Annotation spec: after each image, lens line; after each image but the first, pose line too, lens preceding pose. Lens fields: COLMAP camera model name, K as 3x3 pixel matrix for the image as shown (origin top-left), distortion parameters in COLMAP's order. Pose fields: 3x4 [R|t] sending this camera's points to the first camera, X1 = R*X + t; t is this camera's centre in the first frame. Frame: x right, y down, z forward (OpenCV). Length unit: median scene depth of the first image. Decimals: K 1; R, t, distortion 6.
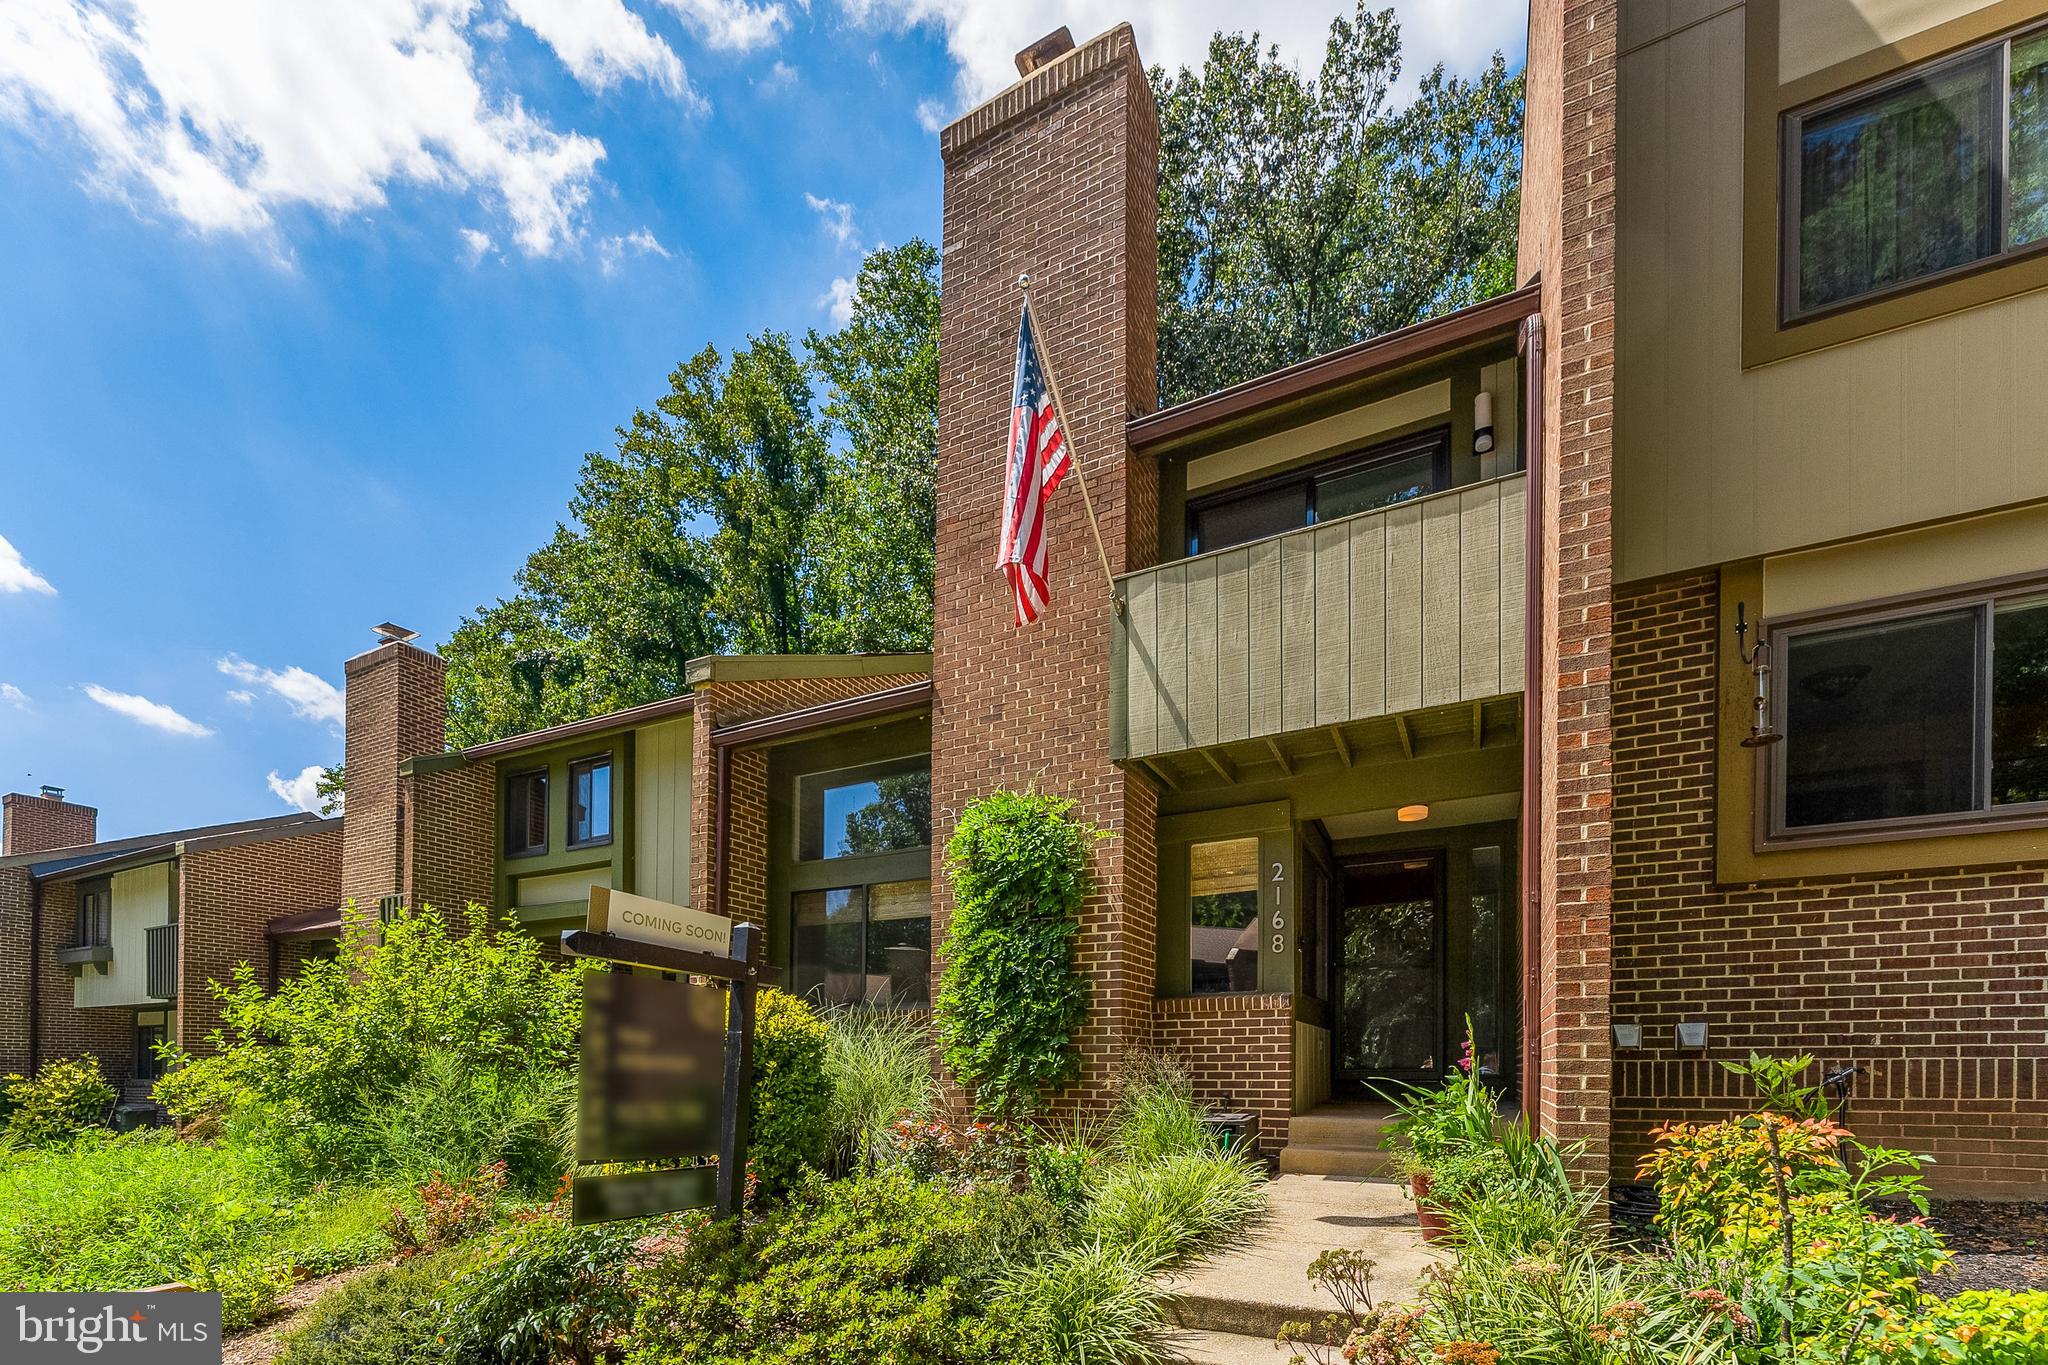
lens RADIAL K [[770.2, 0, 1024.8], [0, 770.2, 660.5], [0, 0, 1]] dist [-0.000091, -0.000209]
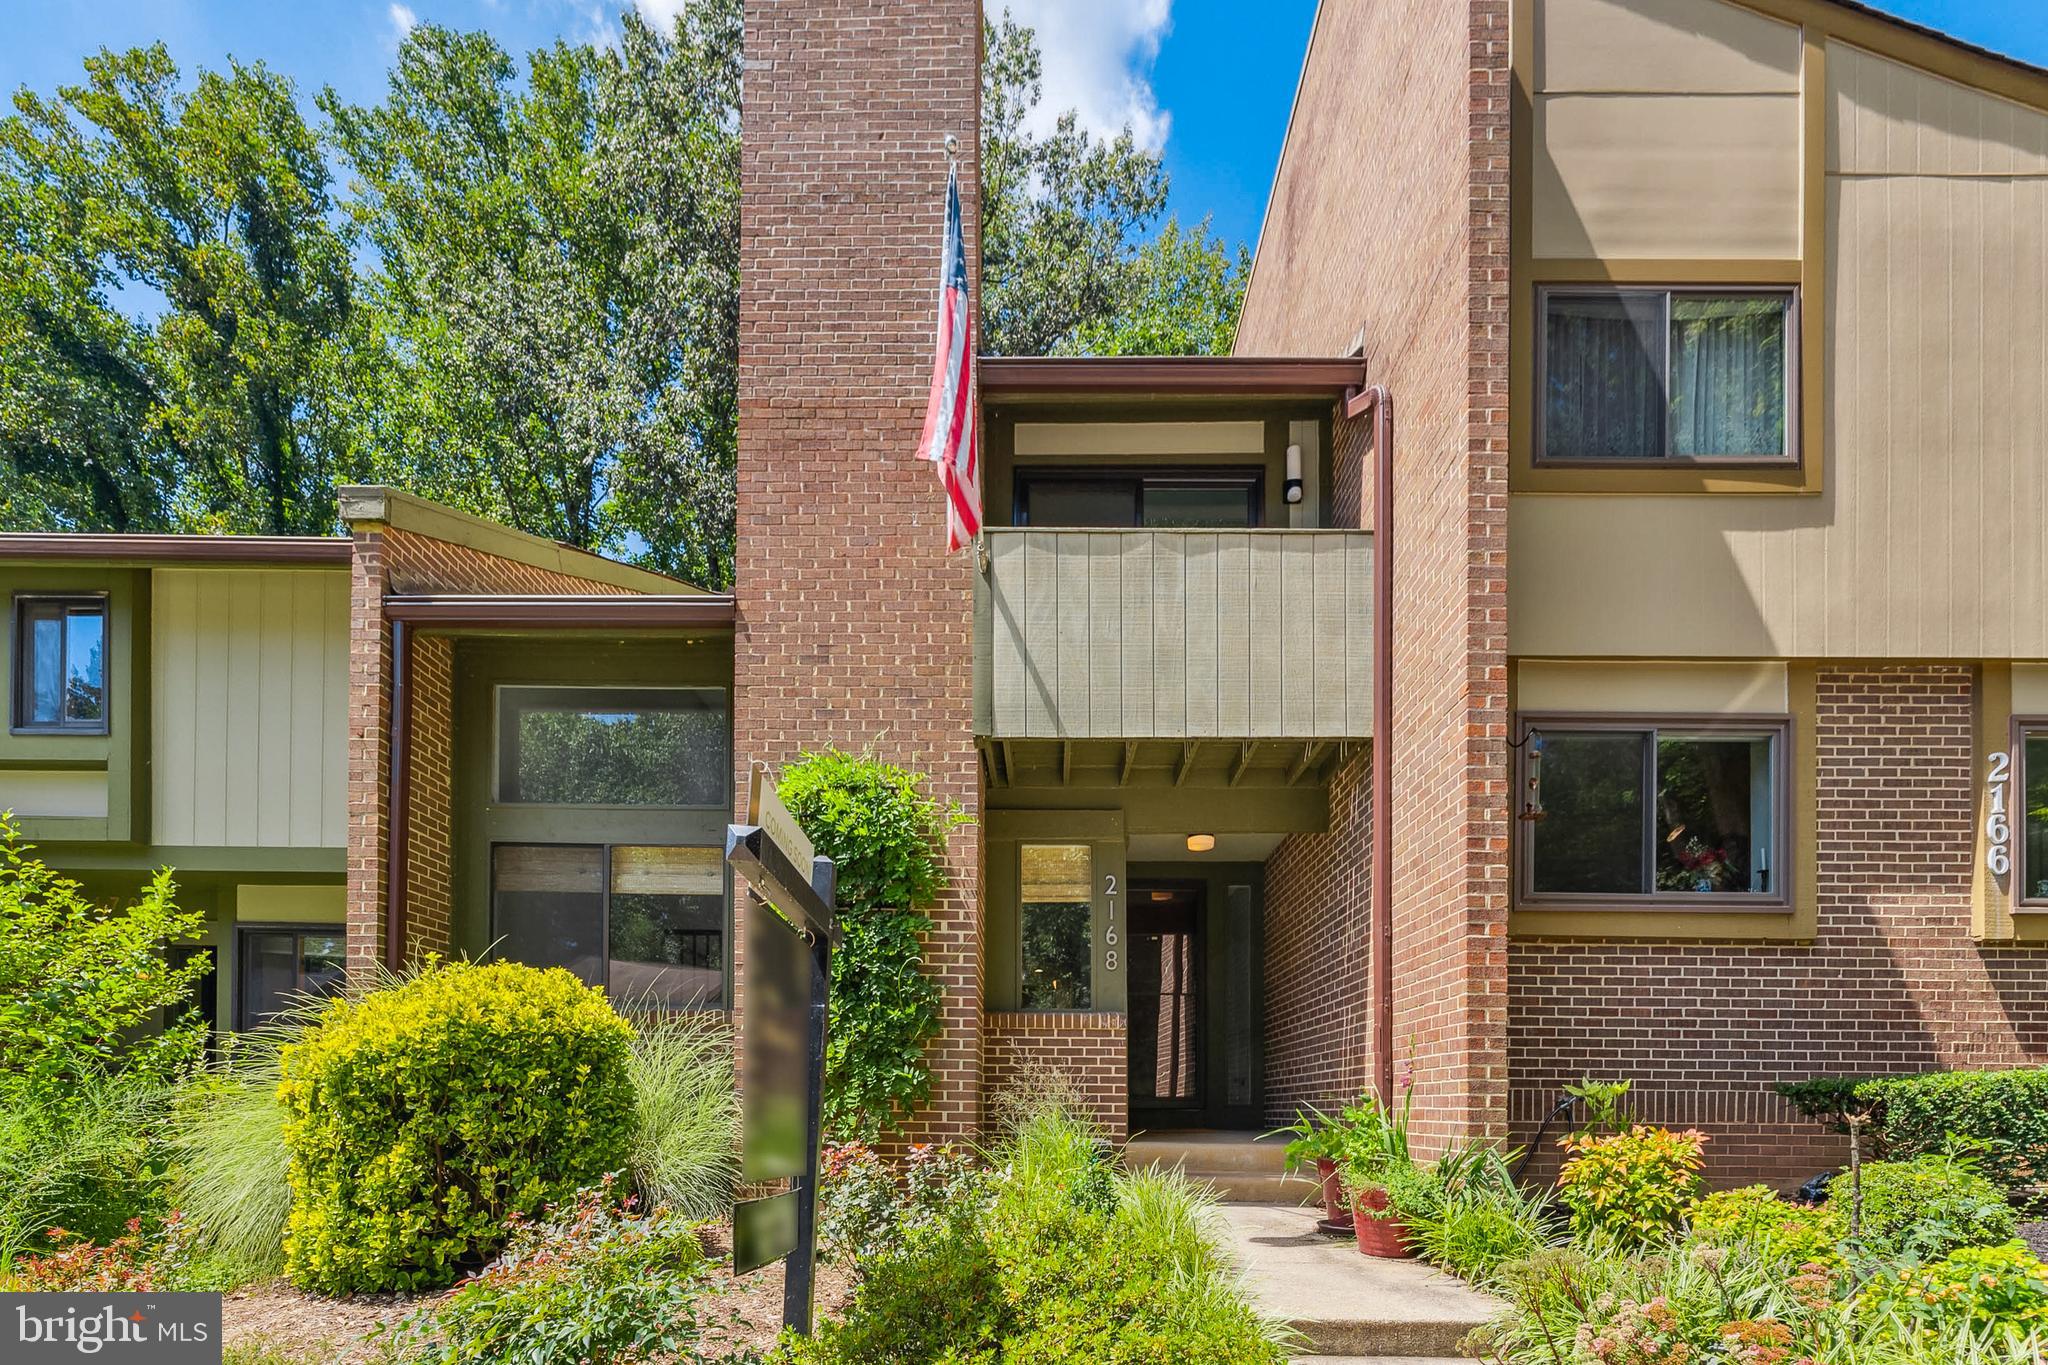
lens RADIAL K [[886.7, 0, 1024.5], [0, 886.7, 673.7], [0, 0, 1]] dist [0.000211, -0.000439]
pose [[0.903237, 0.195494, 0.382026, -0.215493], [-0.207819, 0.978124, -0.009182, 0.058106], [-0.375464, -0.071099, 0.924106, 0.076599]]
